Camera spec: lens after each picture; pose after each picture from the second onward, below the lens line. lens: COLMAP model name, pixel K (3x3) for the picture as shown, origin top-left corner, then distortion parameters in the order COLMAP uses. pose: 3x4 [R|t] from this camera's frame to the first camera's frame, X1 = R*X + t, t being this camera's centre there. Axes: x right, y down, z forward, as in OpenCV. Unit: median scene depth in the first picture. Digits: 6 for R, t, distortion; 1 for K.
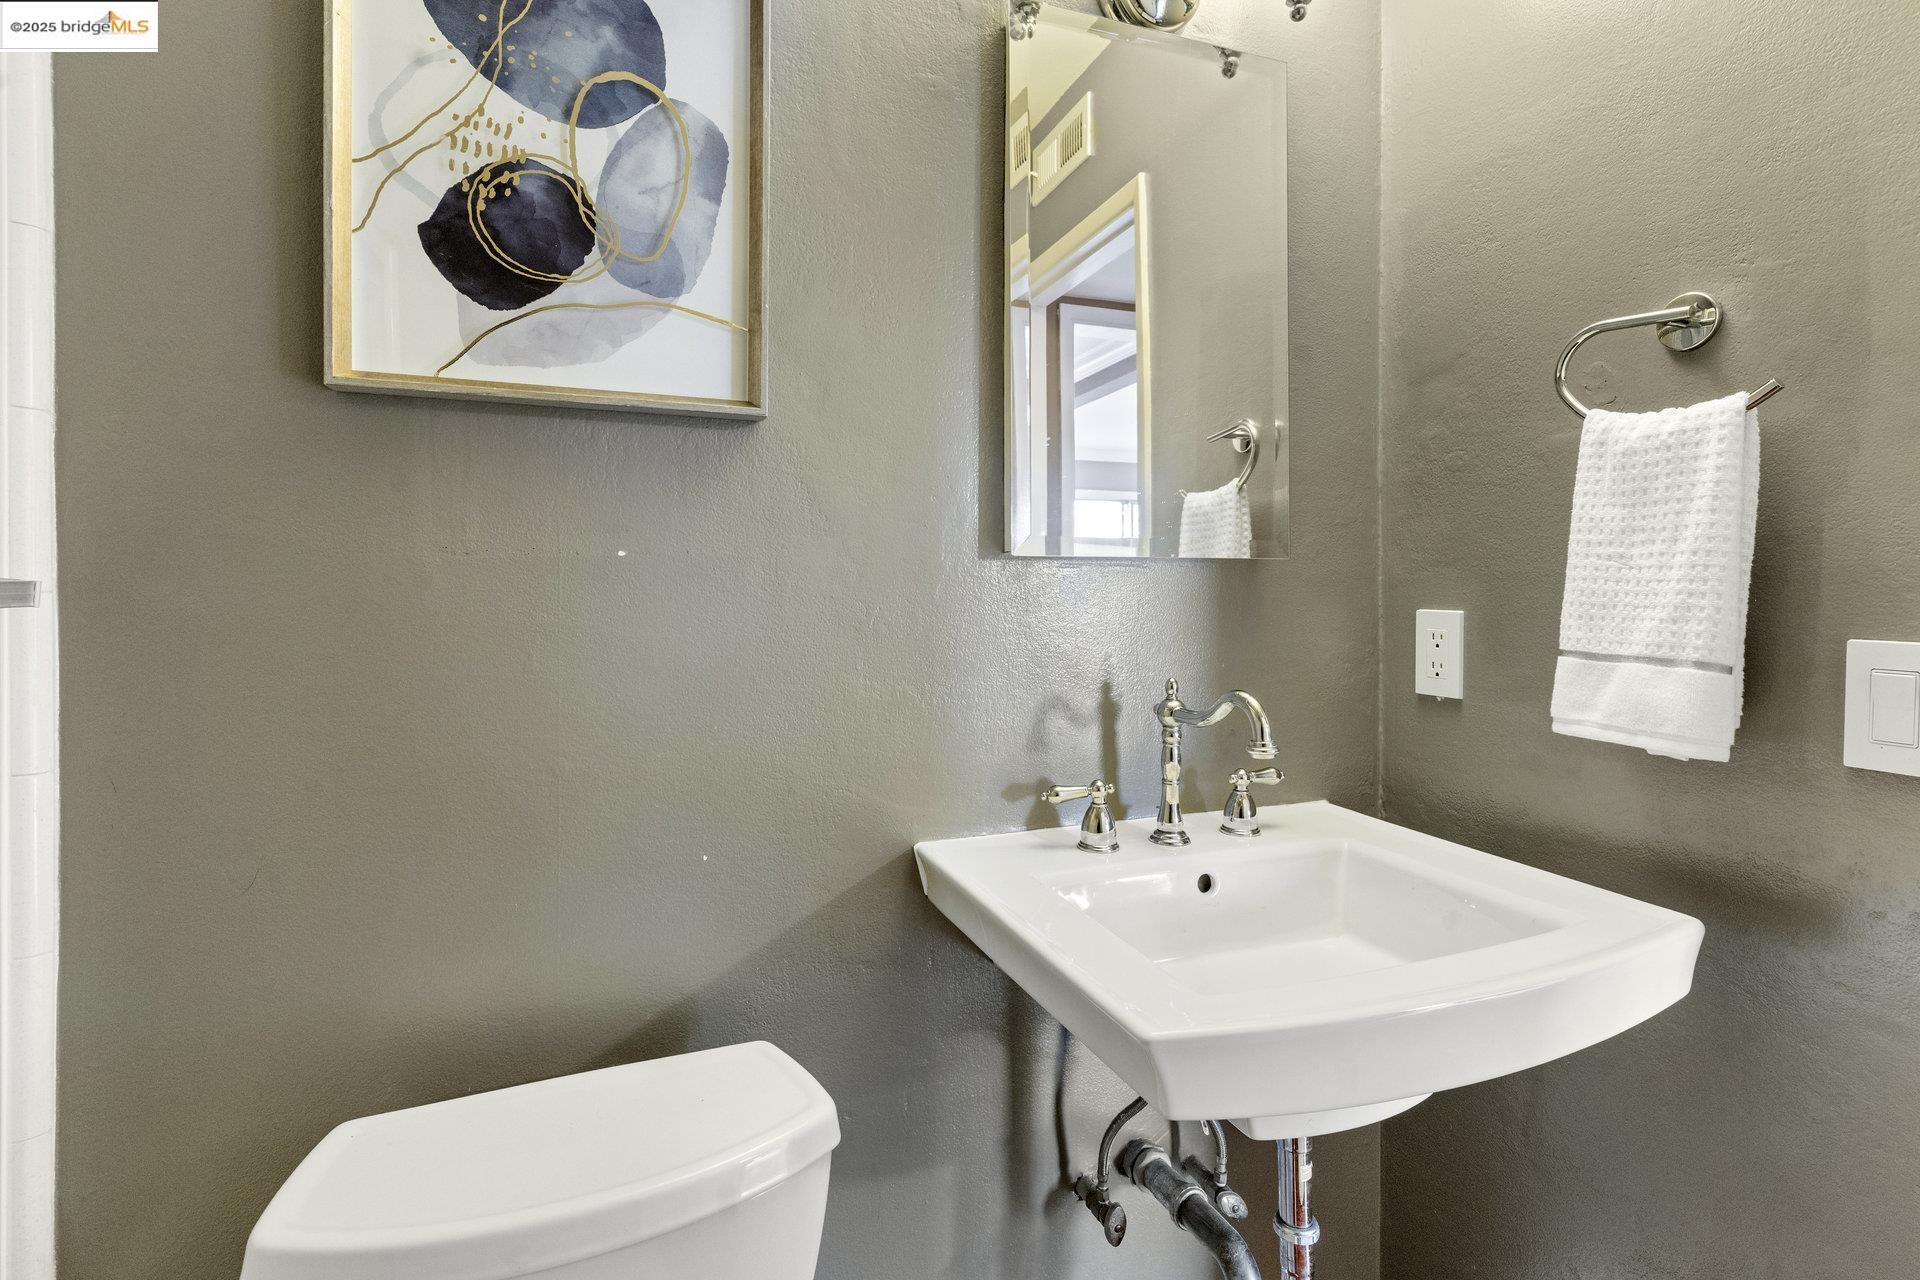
lens RADIAL K [[928.4, 0, 954.8], [0, 928.4, 584.8], [0, 0, 1]] dist [-0.000881, -0.000031]
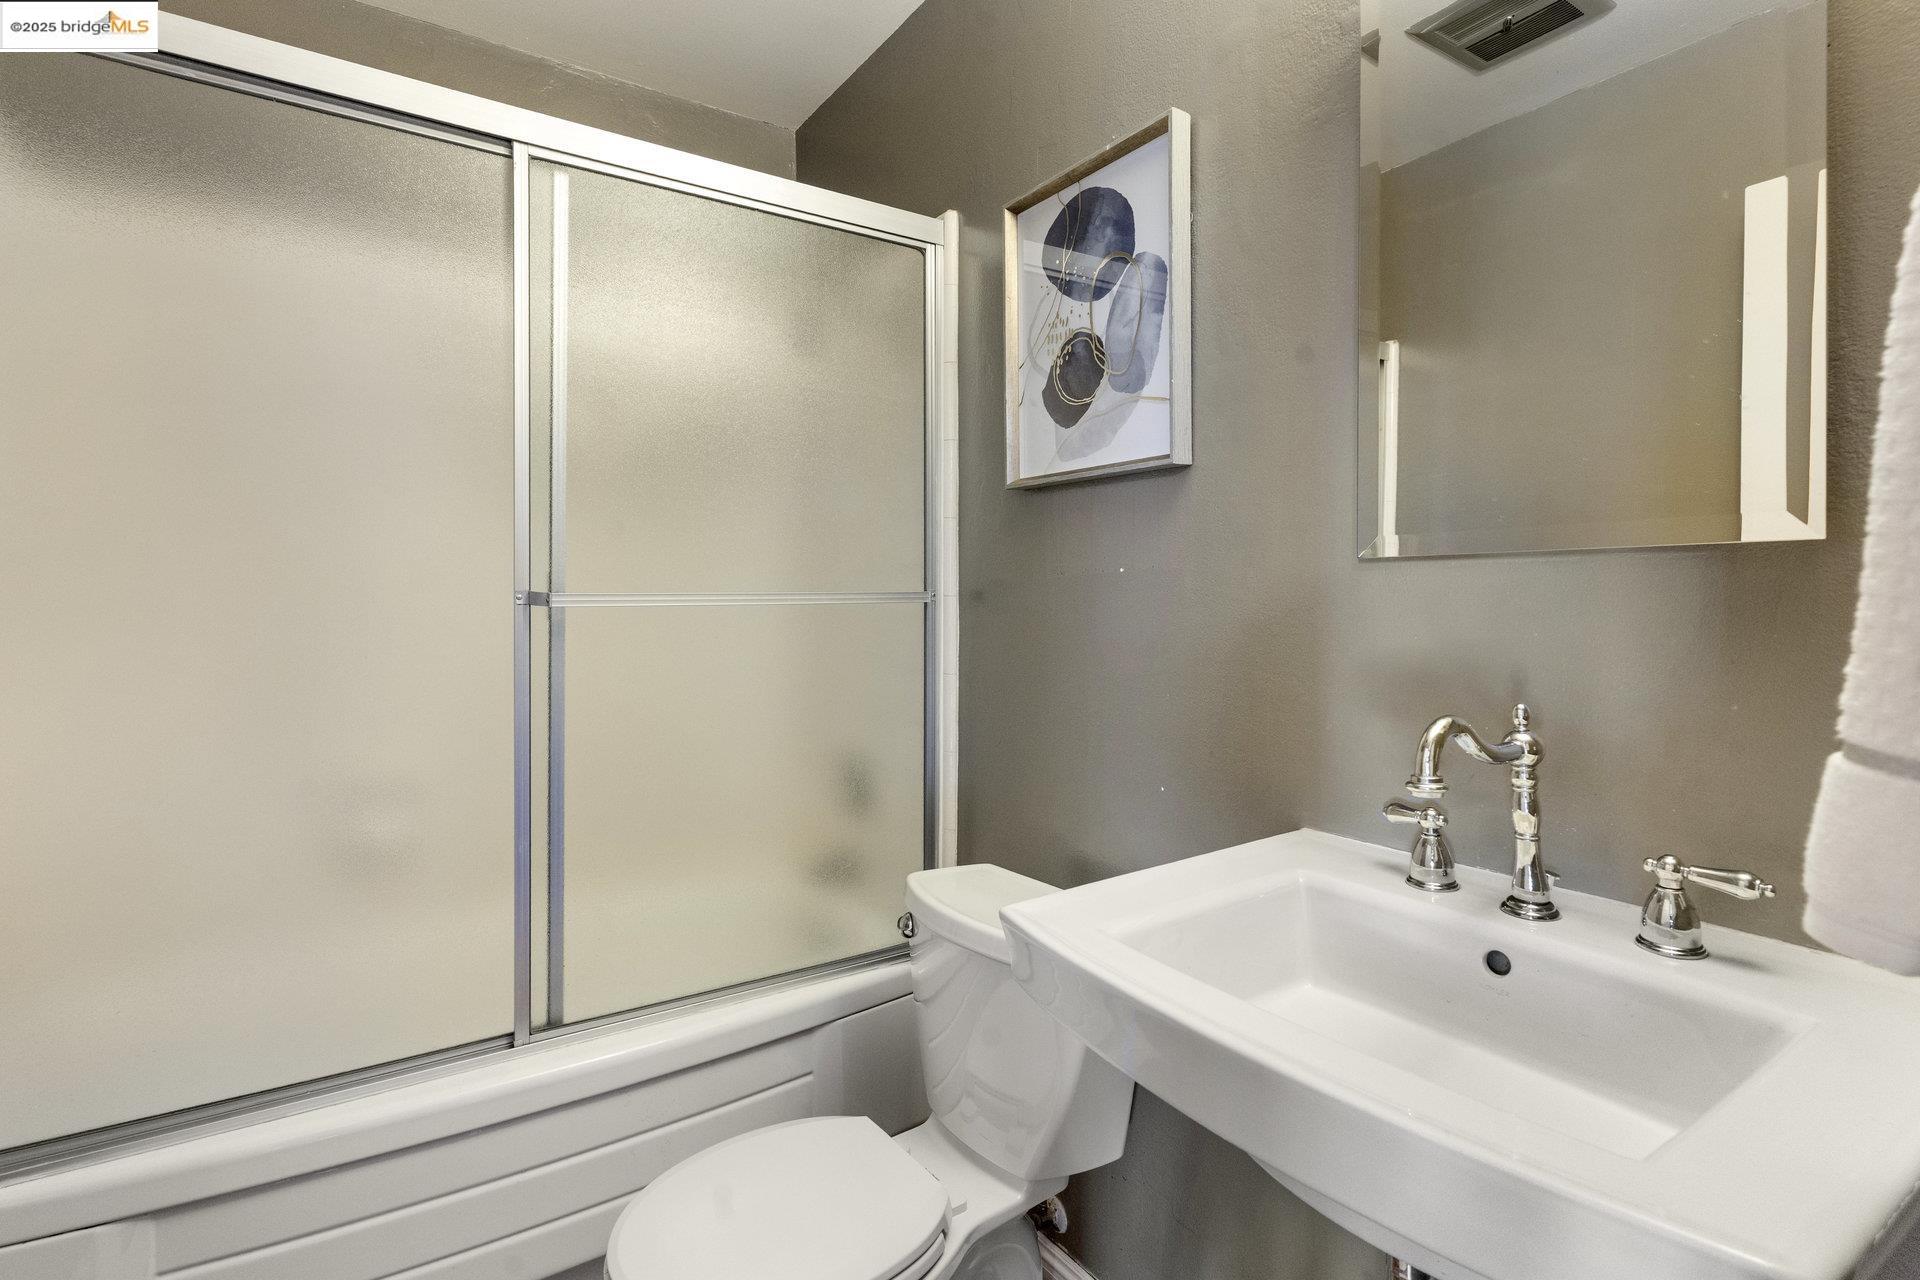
lens RADIAL K [[928.4, 0, 954.8], [0, 928.4, 584.8], [0, 0, 1]] dist [-0.000881, -0.000031]
pose [[0.201287, -0.013851, -0.979434, 1.069219], [0.007461, 0.999893, -0.012607, 0.007443], [0.979504, -0.004770, 0.201369, 0.438600]]
